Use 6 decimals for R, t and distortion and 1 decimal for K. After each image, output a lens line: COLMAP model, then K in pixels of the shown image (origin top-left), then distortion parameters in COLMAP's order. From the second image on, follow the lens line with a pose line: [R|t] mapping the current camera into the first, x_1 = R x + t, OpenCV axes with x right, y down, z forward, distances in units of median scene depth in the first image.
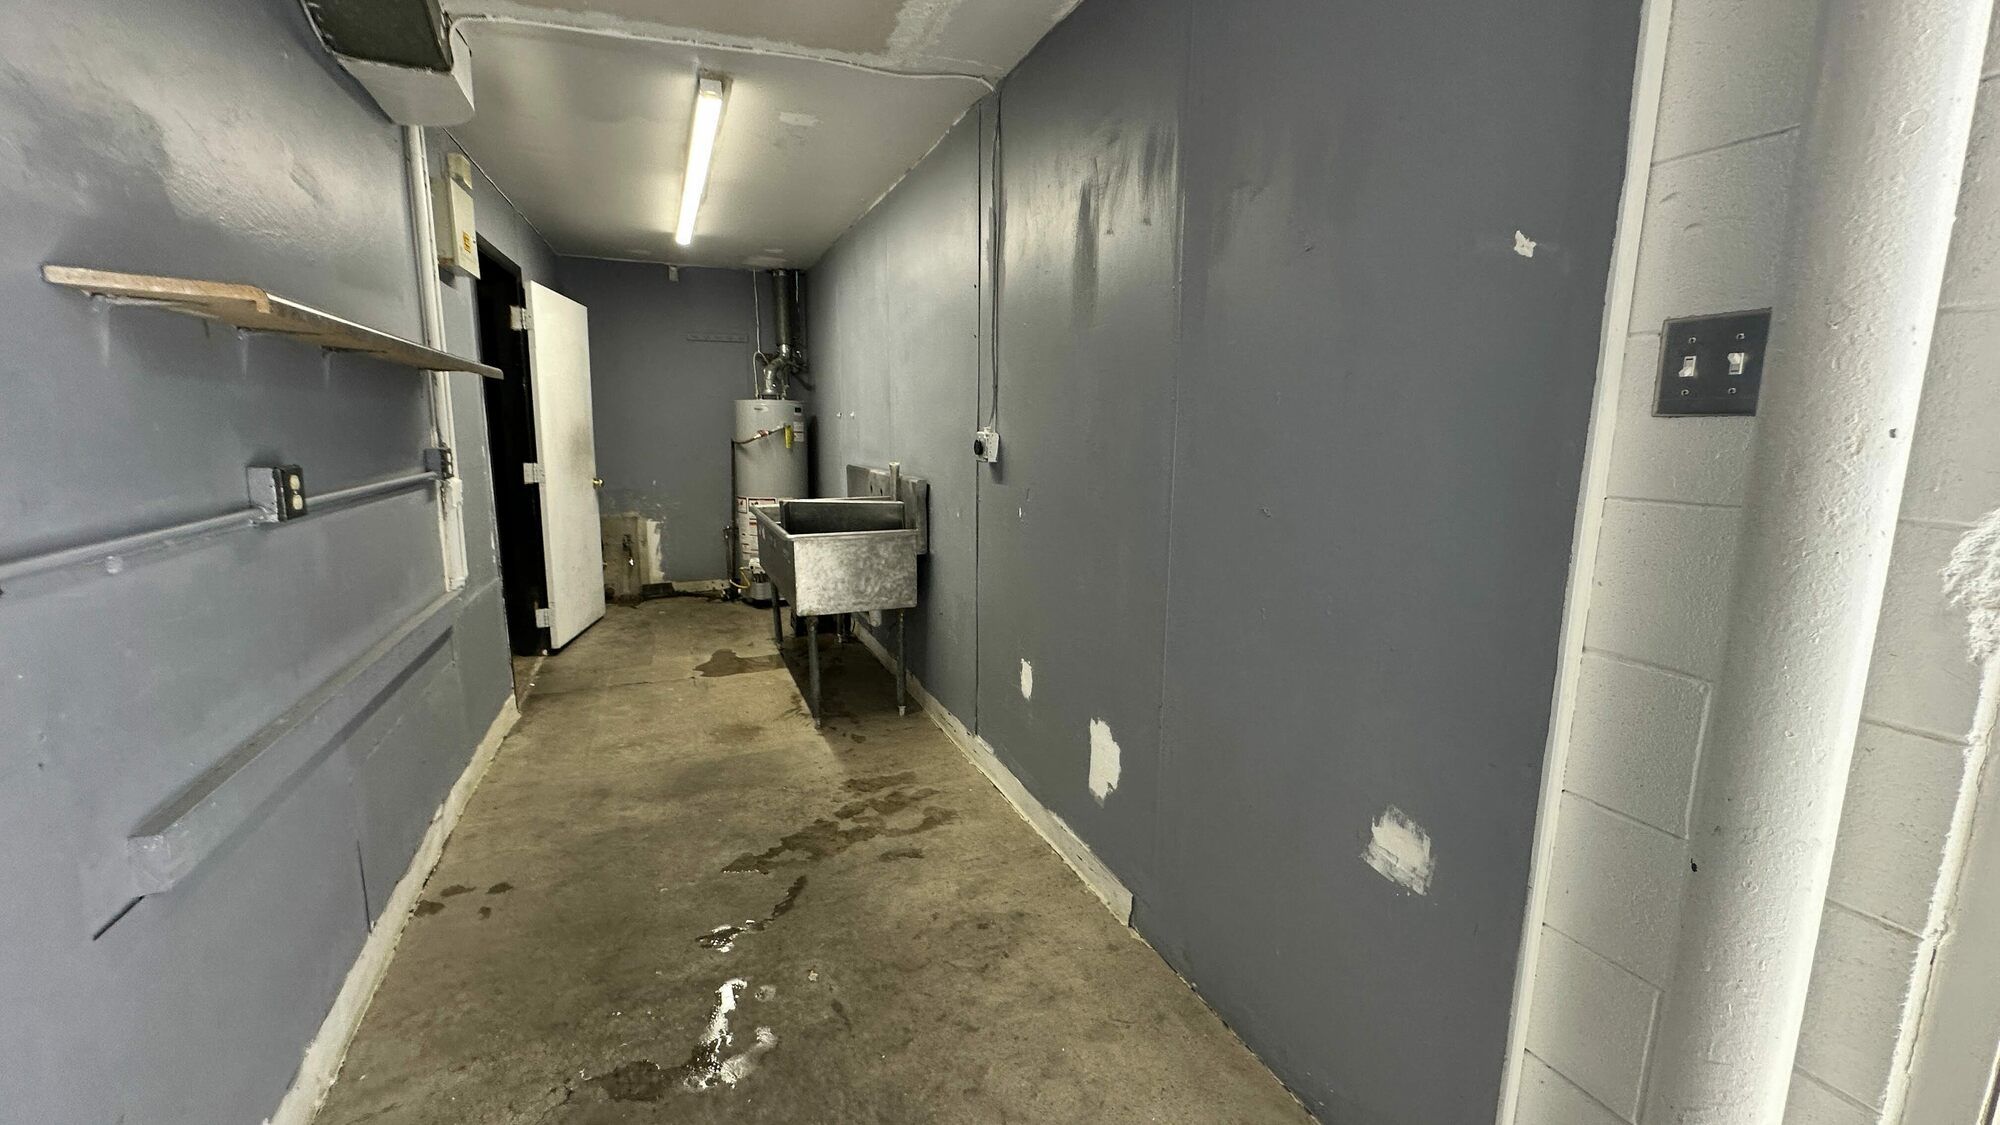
lens RADIAL K [[797.0, 0, 1000.8], [0, 797.0, 562.5], [0, 0, 1]] dist [-0.003370, 0.000457]
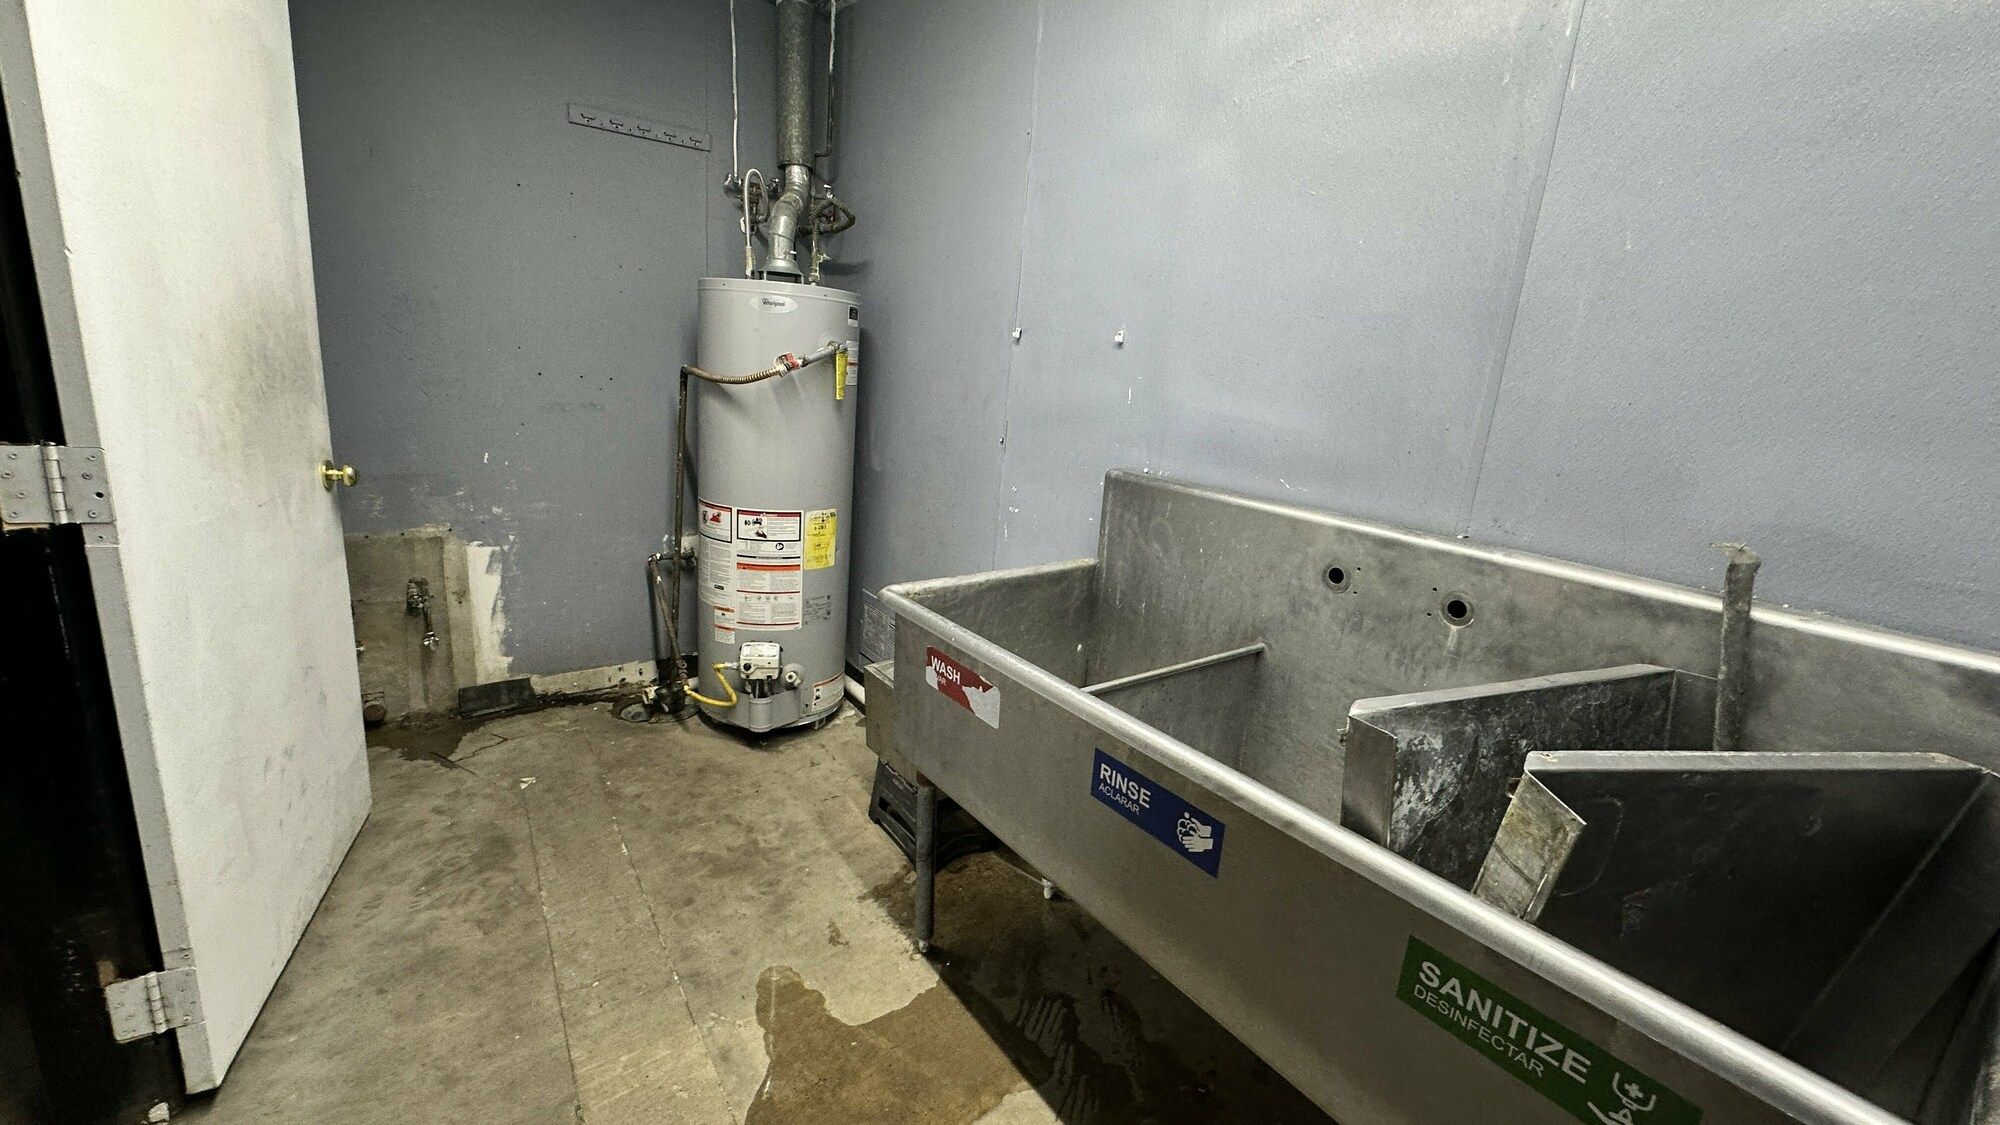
lens RADIAL K [[797.0, 0, 996.5], [0, 797.0, 566.2], [0, 0, 1]] dist [-0.003370, 0.000457]
pose [[0.971094, 0.007567, 0.238577, -0.276098], [-0.027872, 0.996255, 0.081851, -0.087239], [-0.237064, -0.086134, 0.967668, 0.527175]]
